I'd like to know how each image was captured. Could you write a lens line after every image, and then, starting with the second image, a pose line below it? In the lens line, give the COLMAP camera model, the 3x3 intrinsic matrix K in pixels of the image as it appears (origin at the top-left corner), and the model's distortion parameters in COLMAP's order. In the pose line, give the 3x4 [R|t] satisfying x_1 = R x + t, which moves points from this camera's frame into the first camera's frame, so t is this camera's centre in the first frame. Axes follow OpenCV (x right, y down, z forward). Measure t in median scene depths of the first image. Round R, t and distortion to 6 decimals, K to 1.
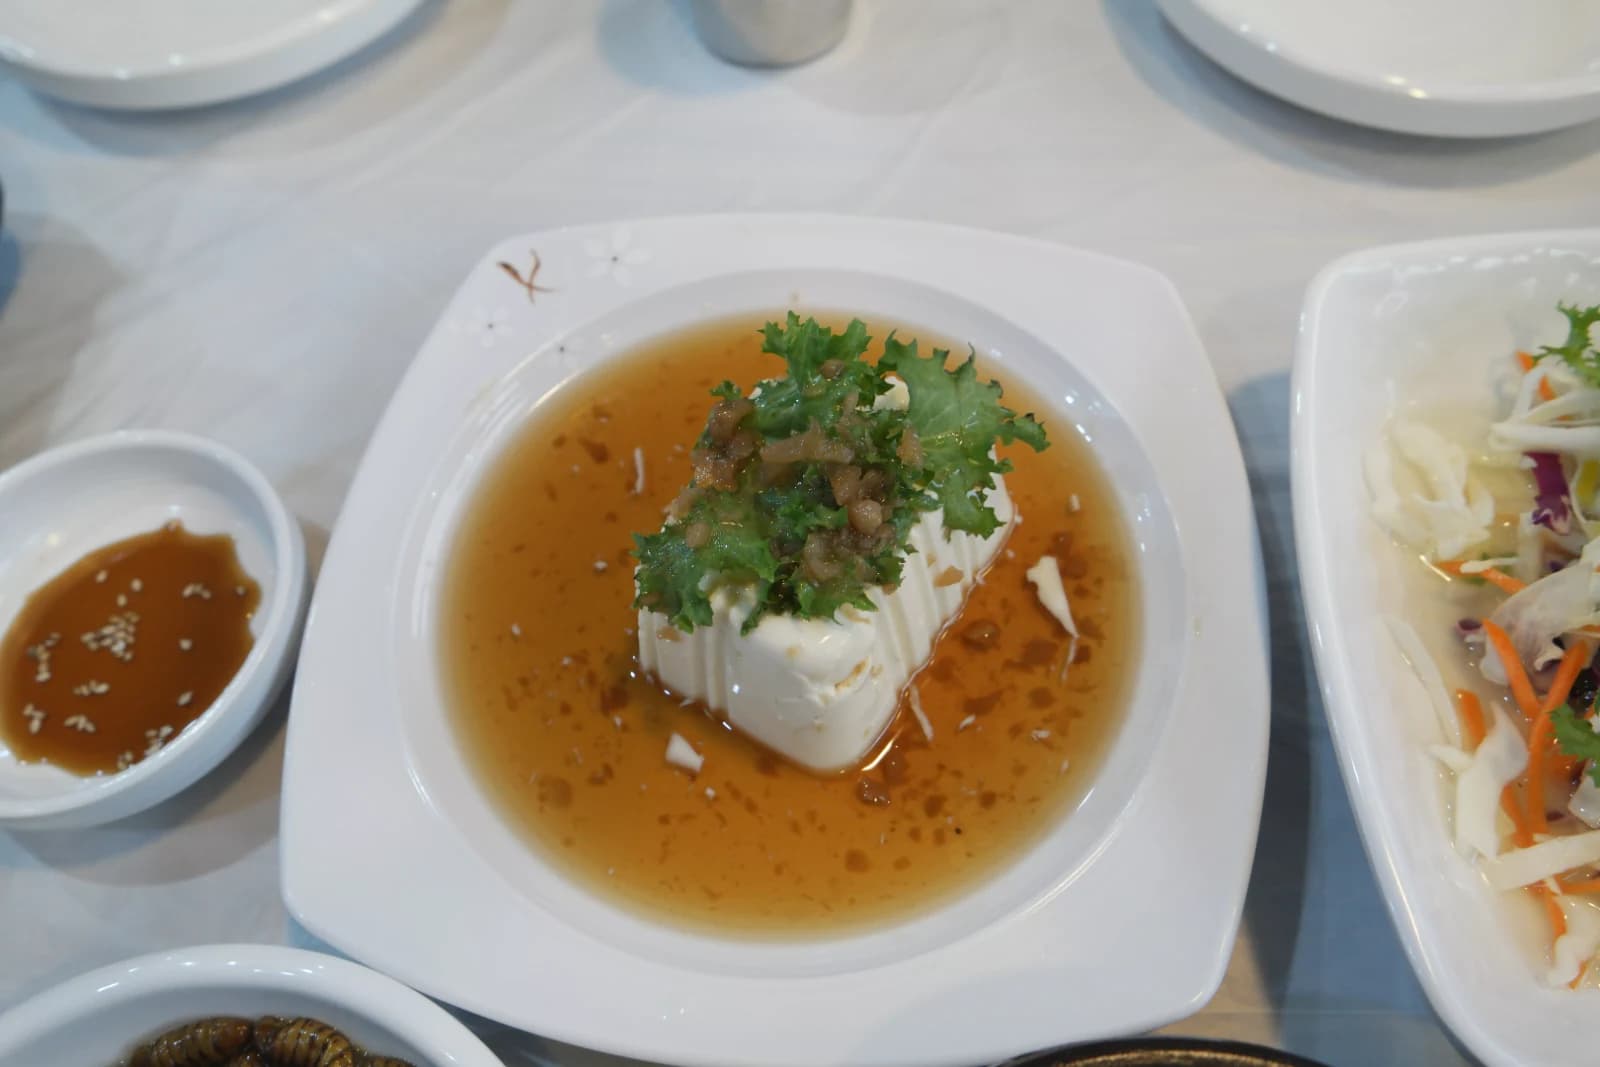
lens RADIAL K [[1163.1, 0, 800.0], [0, 1163.1, 533.5], [0, 0, 1]] dist [-0.036719, -0.021995]
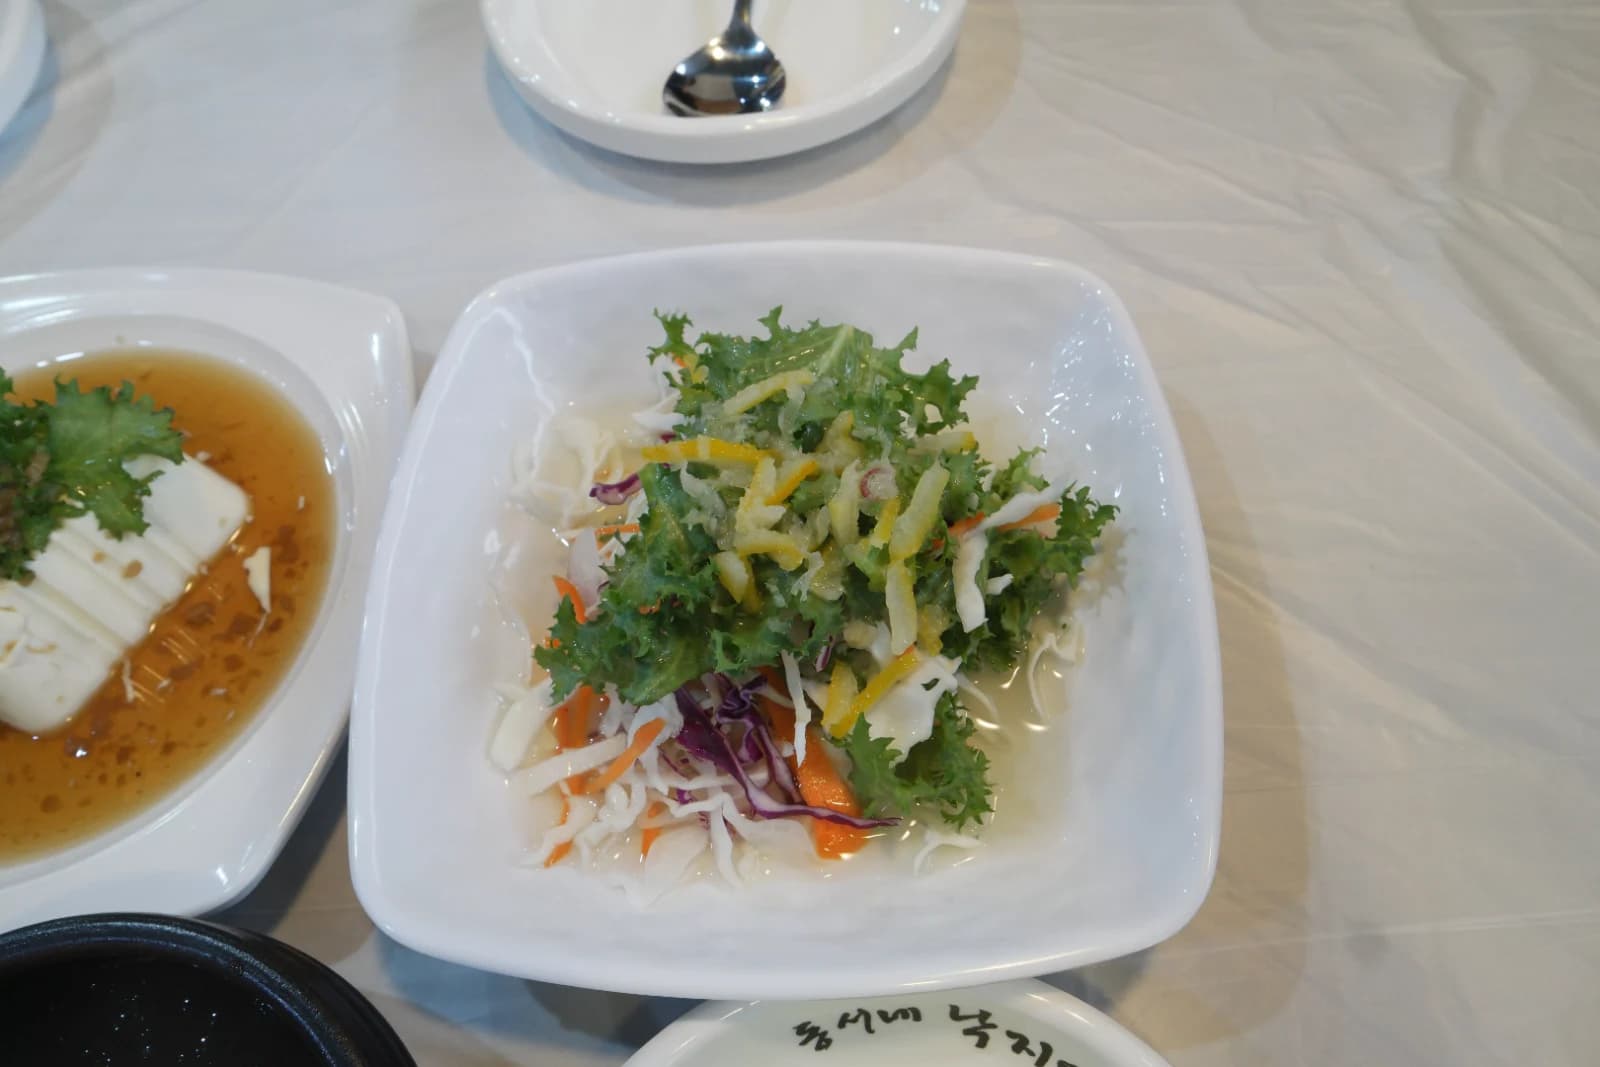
lens RADIAL K [[1151.3, 0, 800.0], [0, 1151.3, 533.5], [0, 0, 1]] dist [-0.074632, 0.068104]
pose [[0.997273, -0.060025, 0.042934, 0.792641], [0.059802, 0.998189, 0.006459, 0.034900], [-0.043244, -0.003874, 0.999057, -0.229567]]
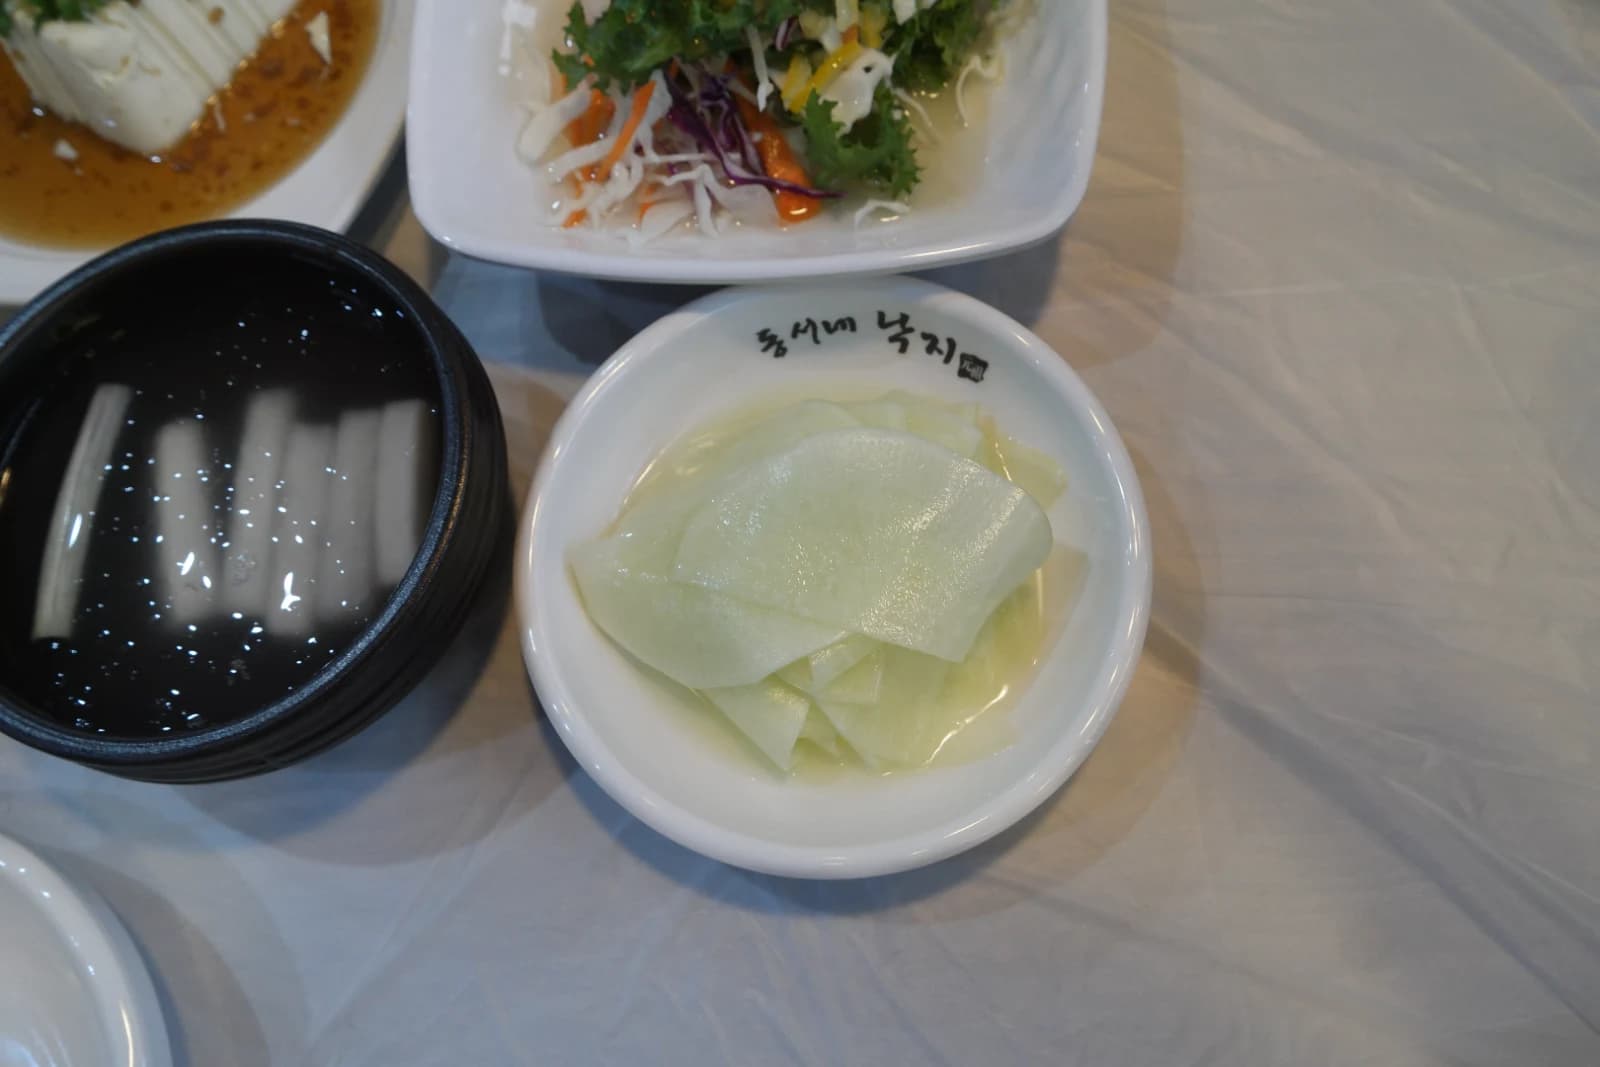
lens RADIAL K [[1151.3, 0, 800.0], [0, 1151.3, 533.5], [0, 0, 1]] dist [-0.074632, 0.068104]
pose [[0.998454, -0.054421, 0.011290, 0.826224], [0.051316, 0.980672, 0.188812, 0.458073], [-0.021347, -0.187941, 0.981948, -0.555032]]
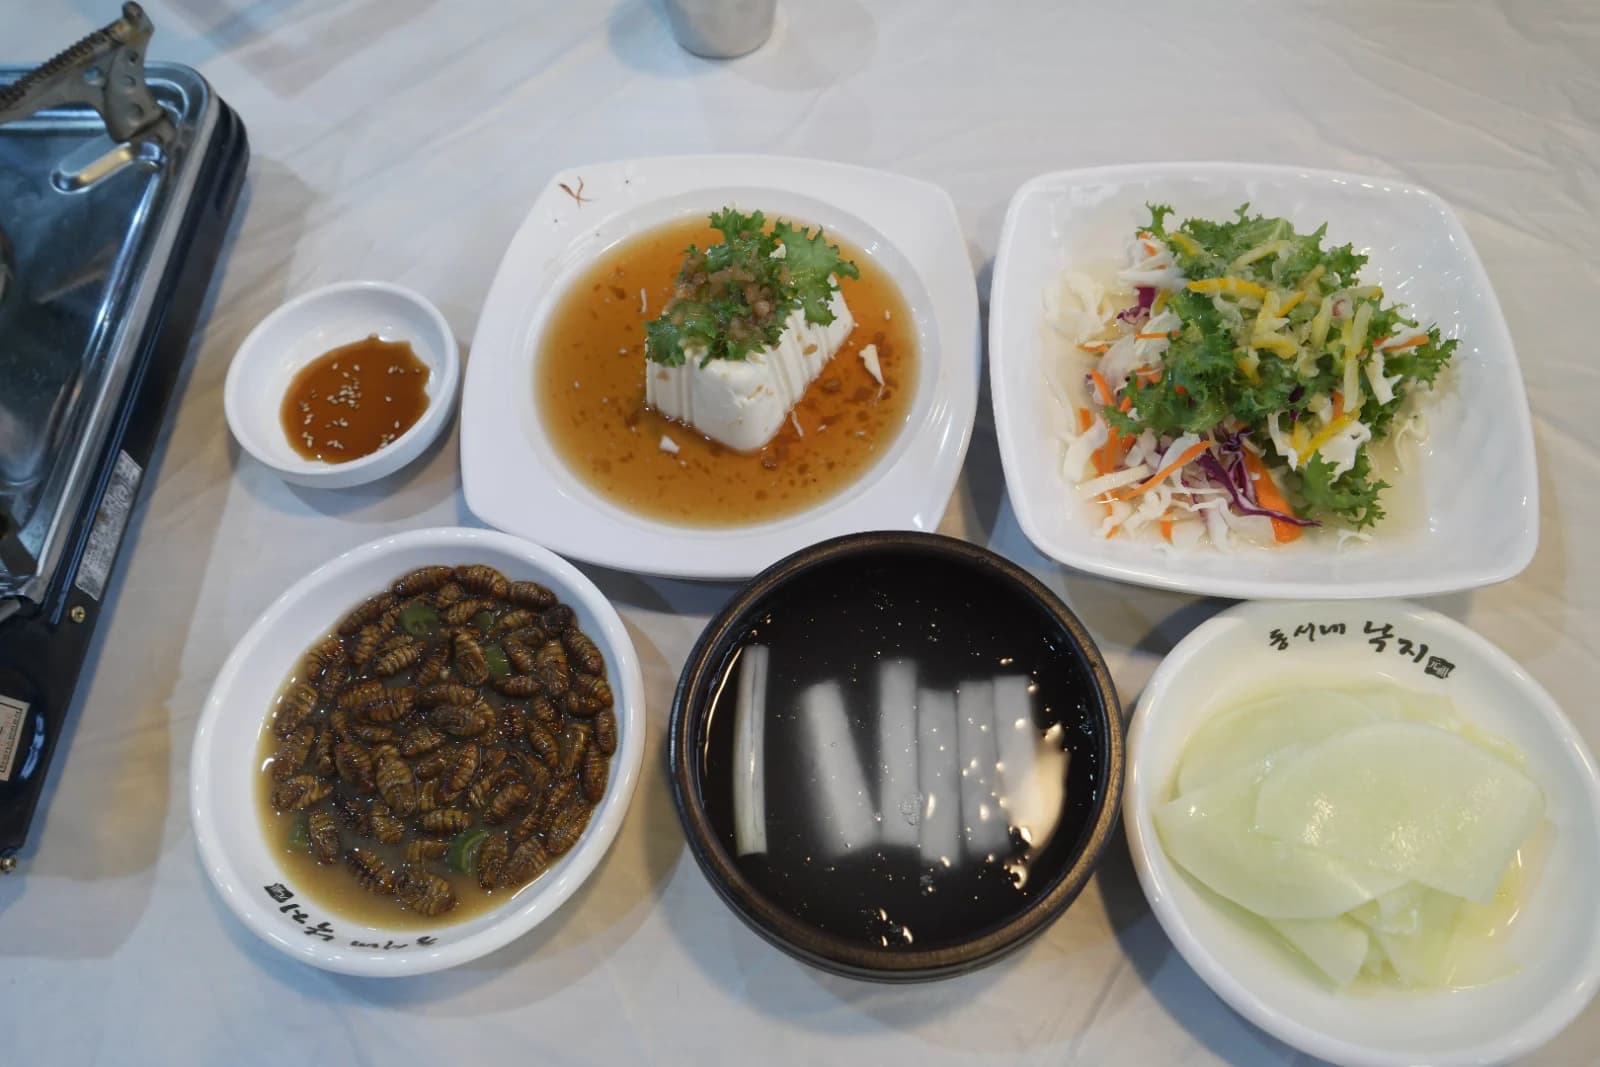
lens RADIAL K [[1151.3, 0, 800.0], [0, 1151.3, 533.5], [0, 0, 1]] dist [-0.074632, 0.068104]
pose [[0.999814, -0.006076, 0.018310, 0.075729], [0.005053, 0.998452, 0.055392, 0.235317], [-0.018618, -0.055289, 0.998297, -0.888682]]
